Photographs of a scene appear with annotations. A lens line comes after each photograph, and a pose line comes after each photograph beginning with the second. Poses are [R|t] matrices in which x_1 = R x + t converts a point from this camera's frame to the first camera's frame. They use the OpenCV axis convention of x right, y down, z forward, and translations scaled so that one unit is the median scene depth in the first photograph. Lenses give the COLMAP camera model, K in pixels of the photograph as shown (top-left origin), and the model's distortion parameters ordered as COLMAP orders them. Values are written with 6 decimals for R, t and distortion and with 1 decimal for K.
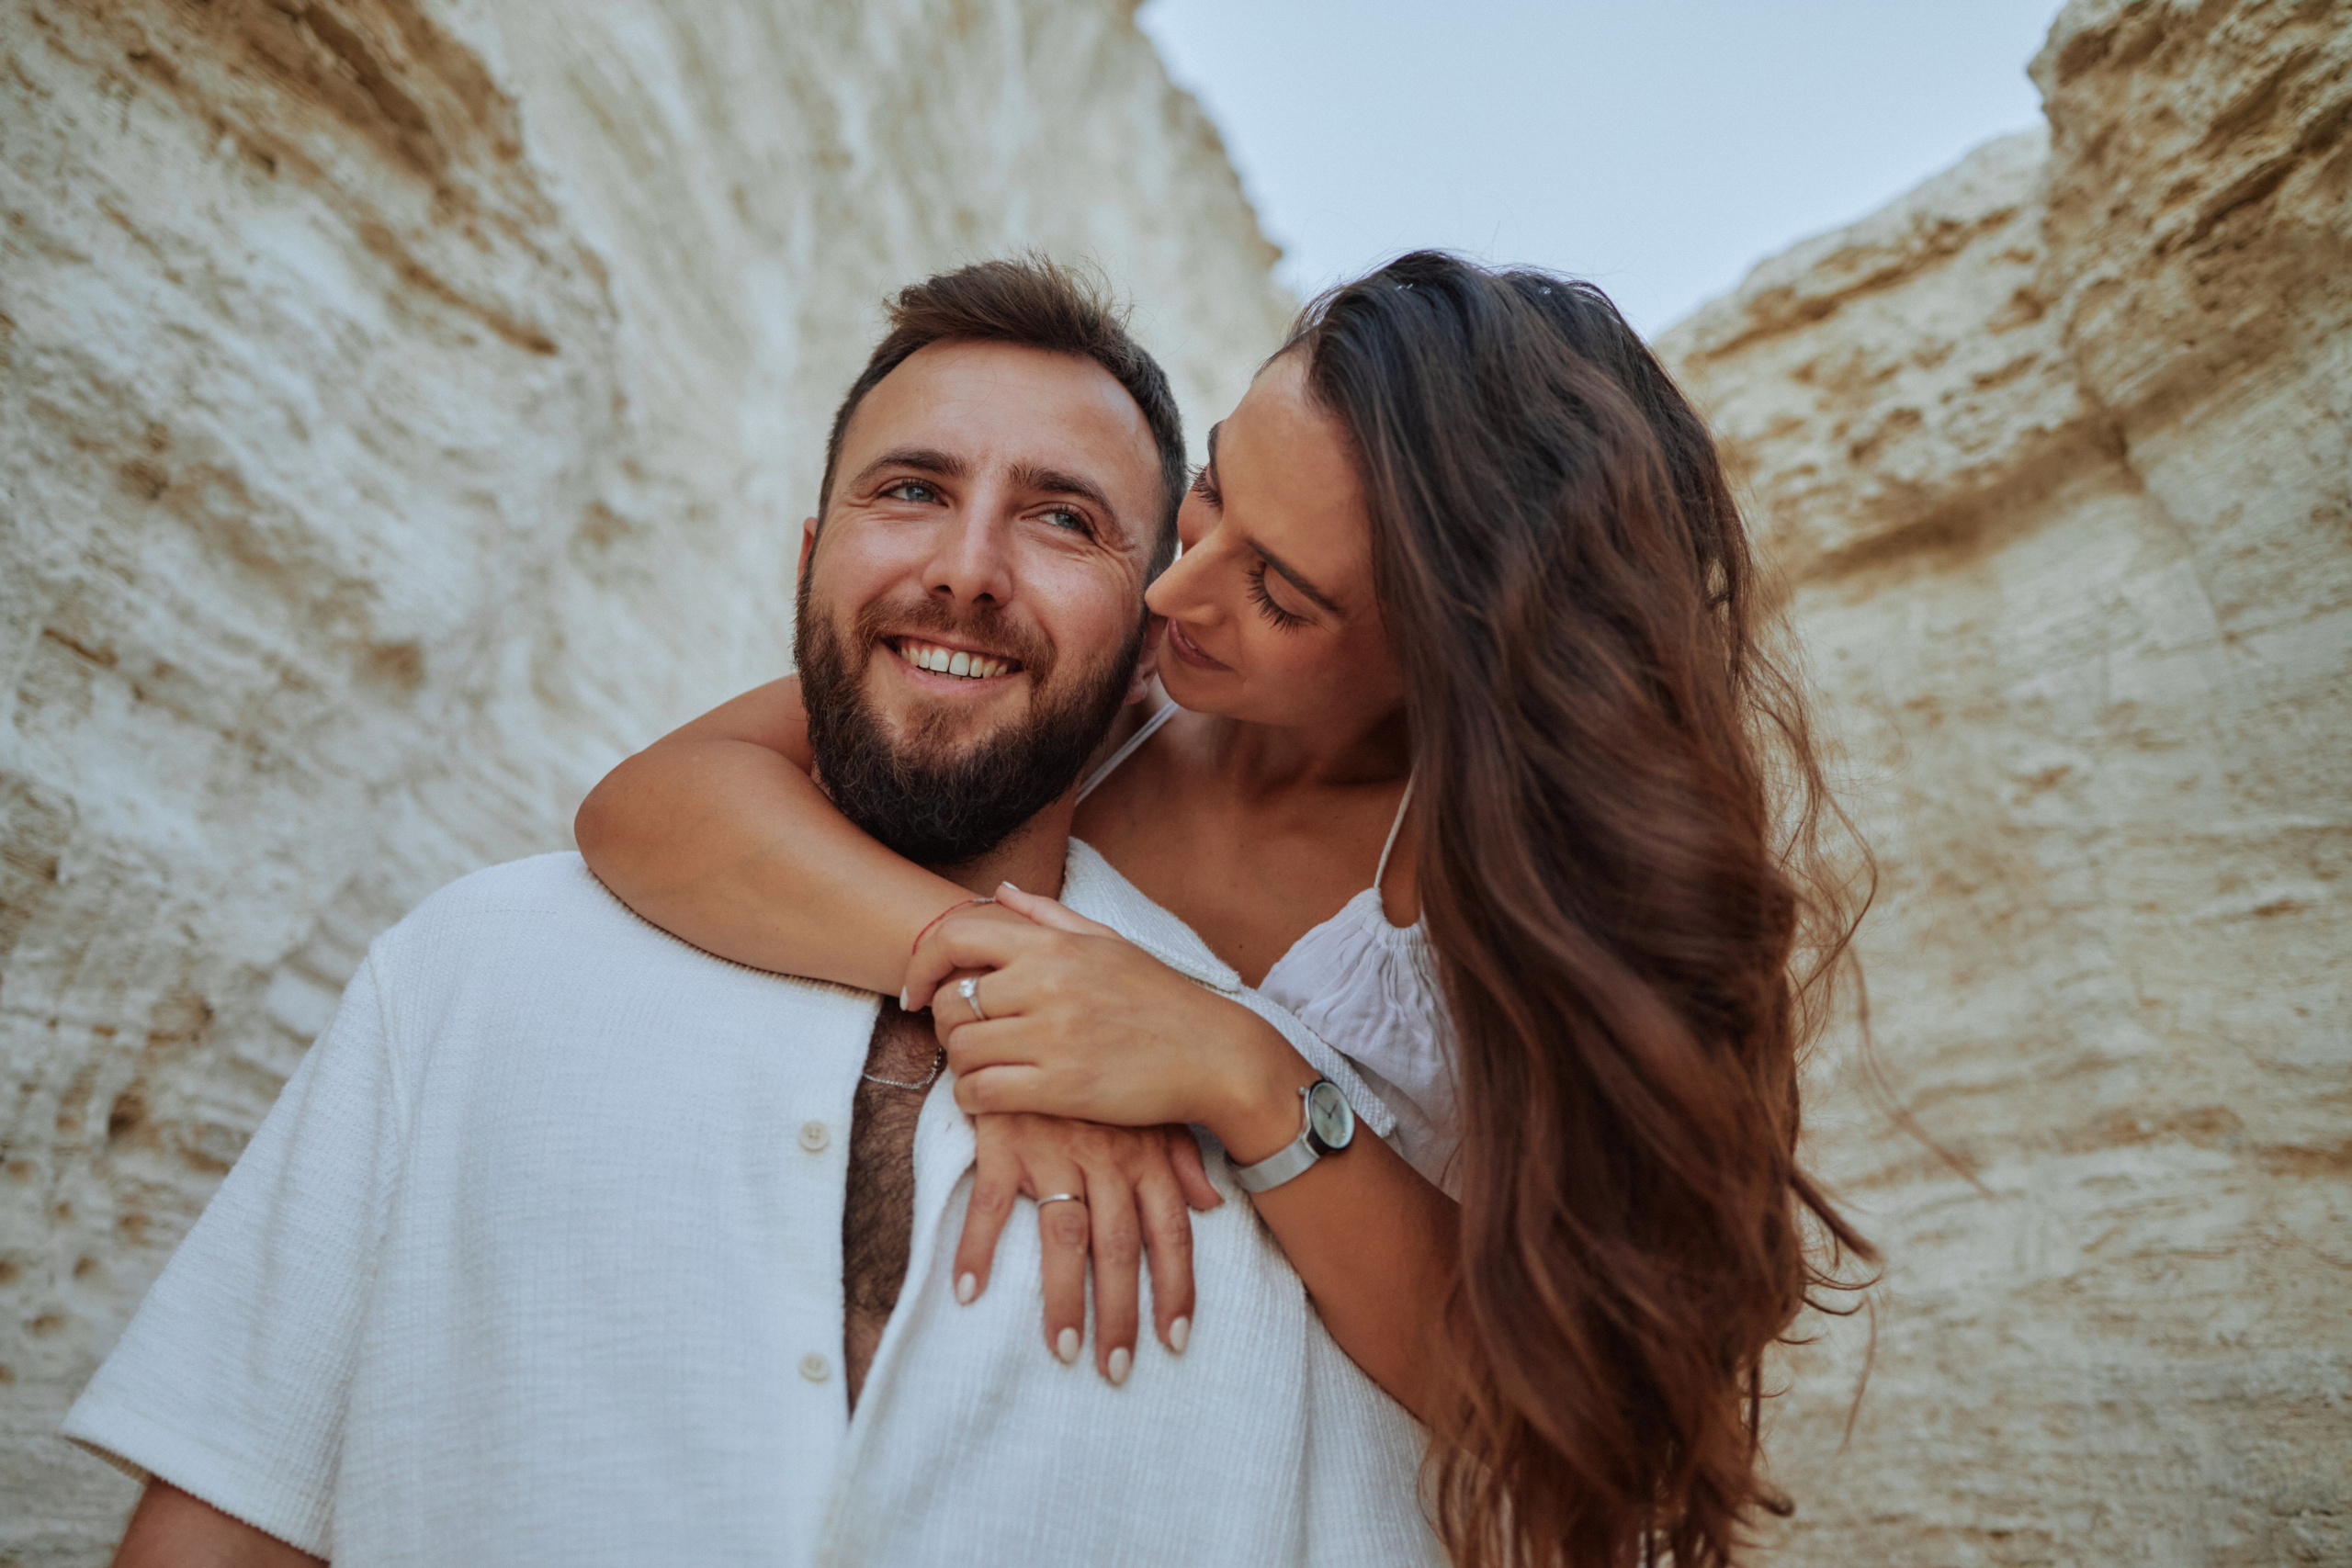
lens RADIAL K [[2279.8, 0, 1176.0], [0, 2279.8, 784.0], [0, 0, 1]] dist [-0.071584, 0.066612]
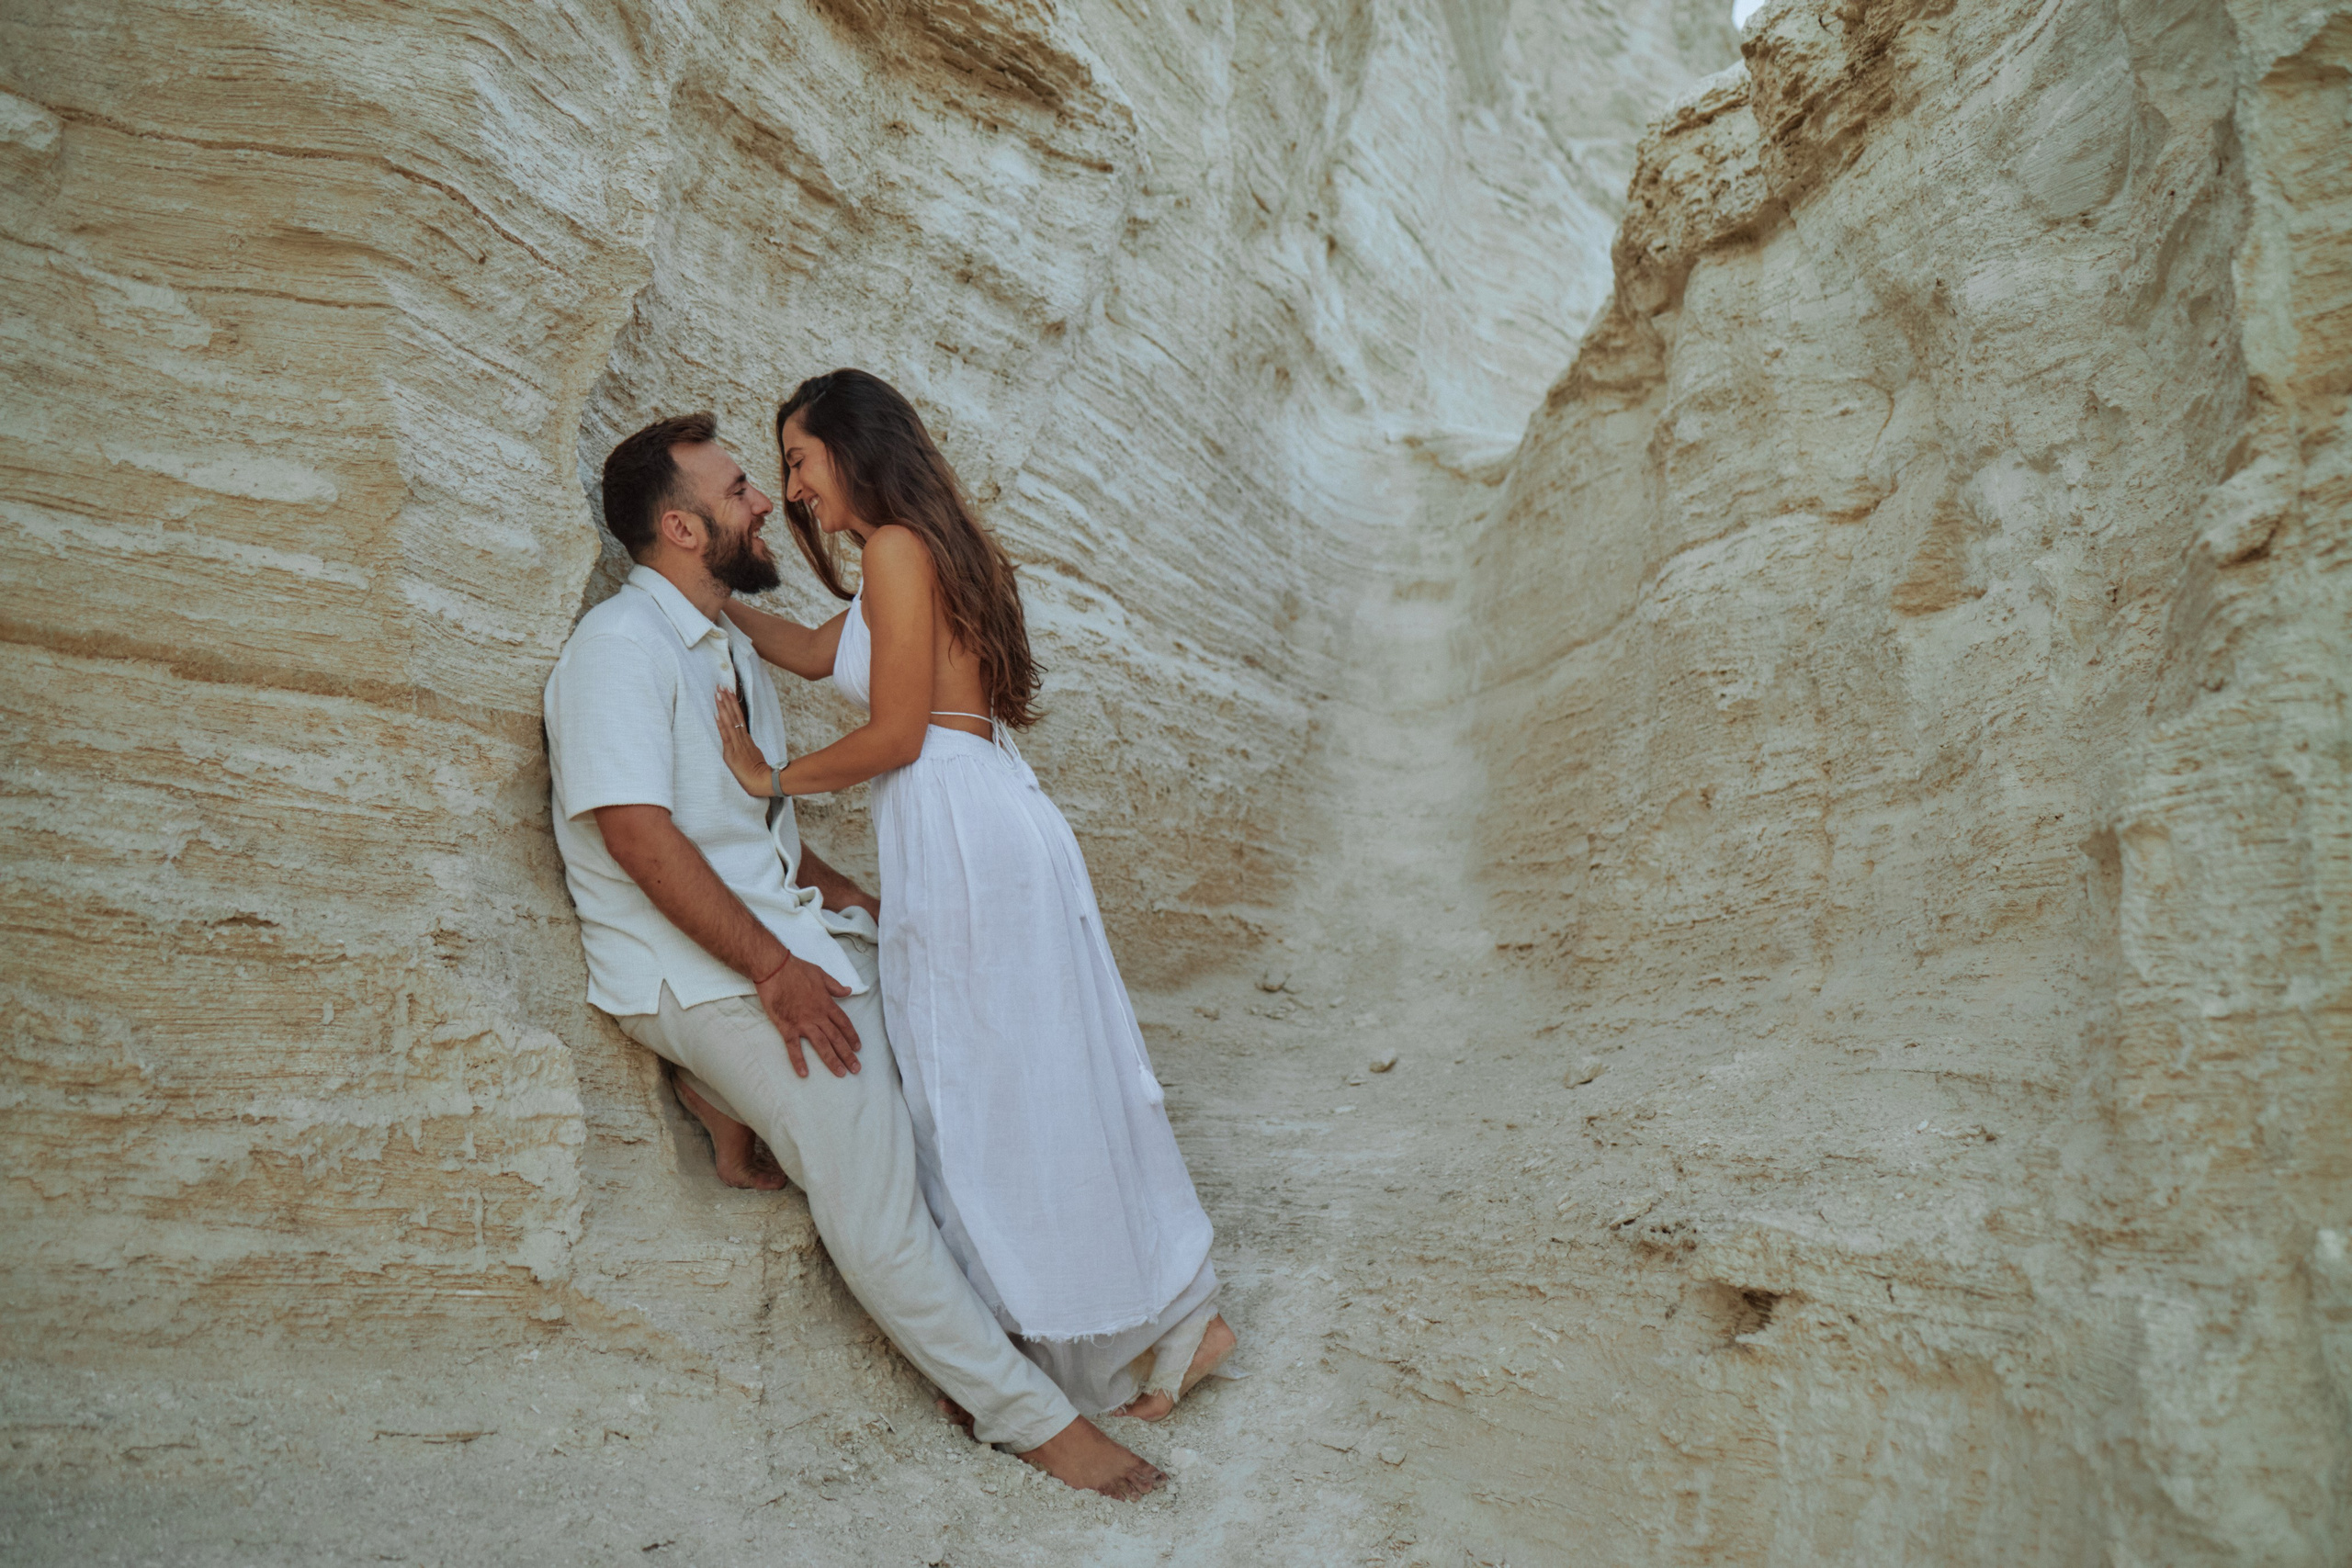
lens RADIAL K [[2279.8, 0, 1176.0], [0, 2279.8, 784.0], [0, 0, 1]] dist [-0.071584, 0.066612]
pose [[0.975293, -0.011694, -0.220606, 0.284038], [0.064843, 0.969766, 0.235266, -0.150624], [0.211185, -0.243758, 0.946564, -1.315906]]
